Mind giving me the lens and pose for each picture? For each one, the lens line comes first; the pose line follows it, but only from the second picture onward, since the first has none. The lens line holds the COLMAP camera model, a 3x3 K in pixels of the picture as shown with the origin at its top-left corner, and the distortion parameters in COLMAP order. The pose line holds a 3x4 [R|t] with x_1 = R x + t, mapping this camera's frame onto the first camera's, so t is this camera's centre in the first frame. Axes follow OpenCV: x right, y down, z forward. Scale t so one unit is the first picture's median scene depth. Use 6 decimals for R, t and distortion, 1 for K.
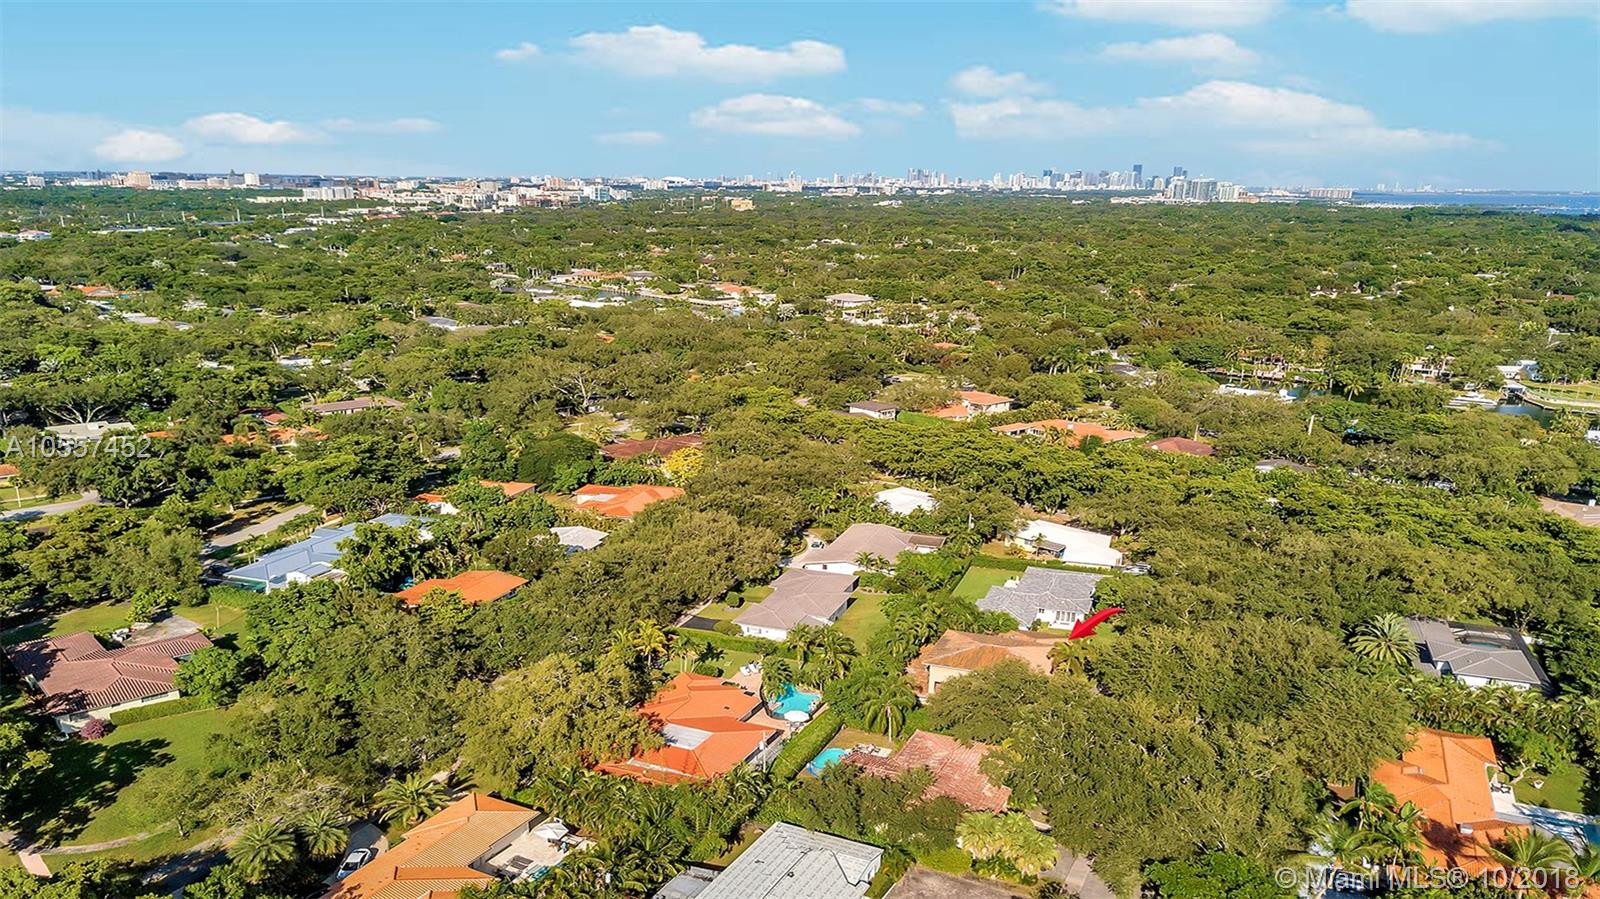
lens RADIAL K [[1127.8, 0, 800.0], [0, 1127.8, 449.5], [0, 0, 1]] dist [0.011466, 0.006942]
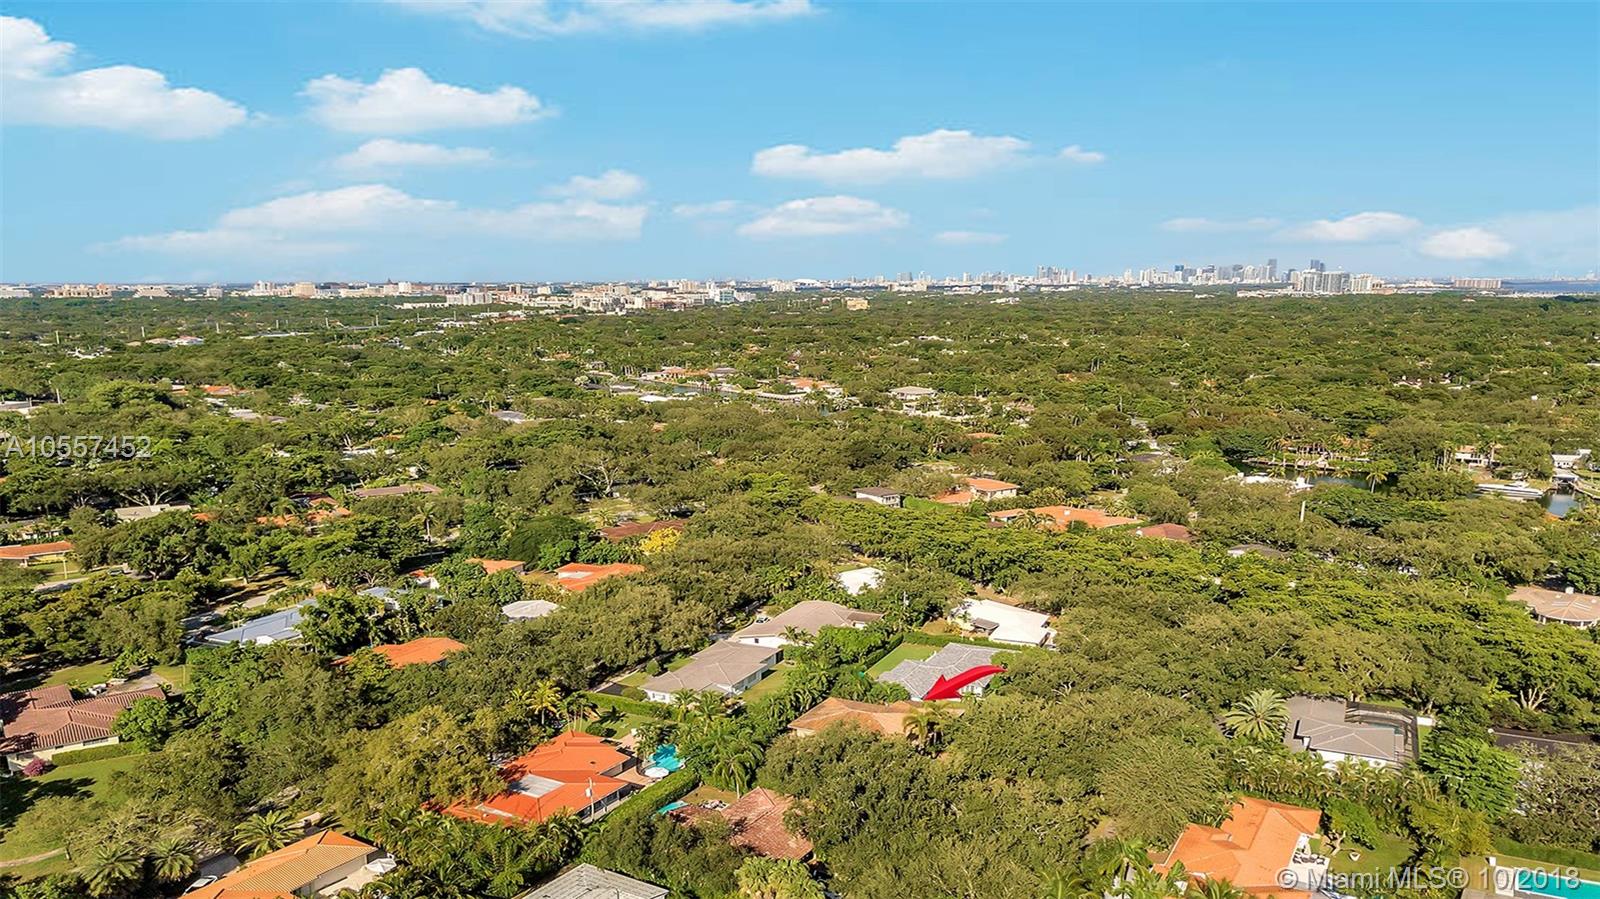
lens RADIAL K [[1127.8, 0, 800.0], [0, 1127.8, 449.5], [0, 0, 1]] dist [0.011466, 0.006942]
pose [[0.994947, -0.001099, -0.100395, 0.132015], [-0.007428, 0.996394, -0.084522, 0.013295], [0.100125, 0.084841, 0.991351, -0.031928]]
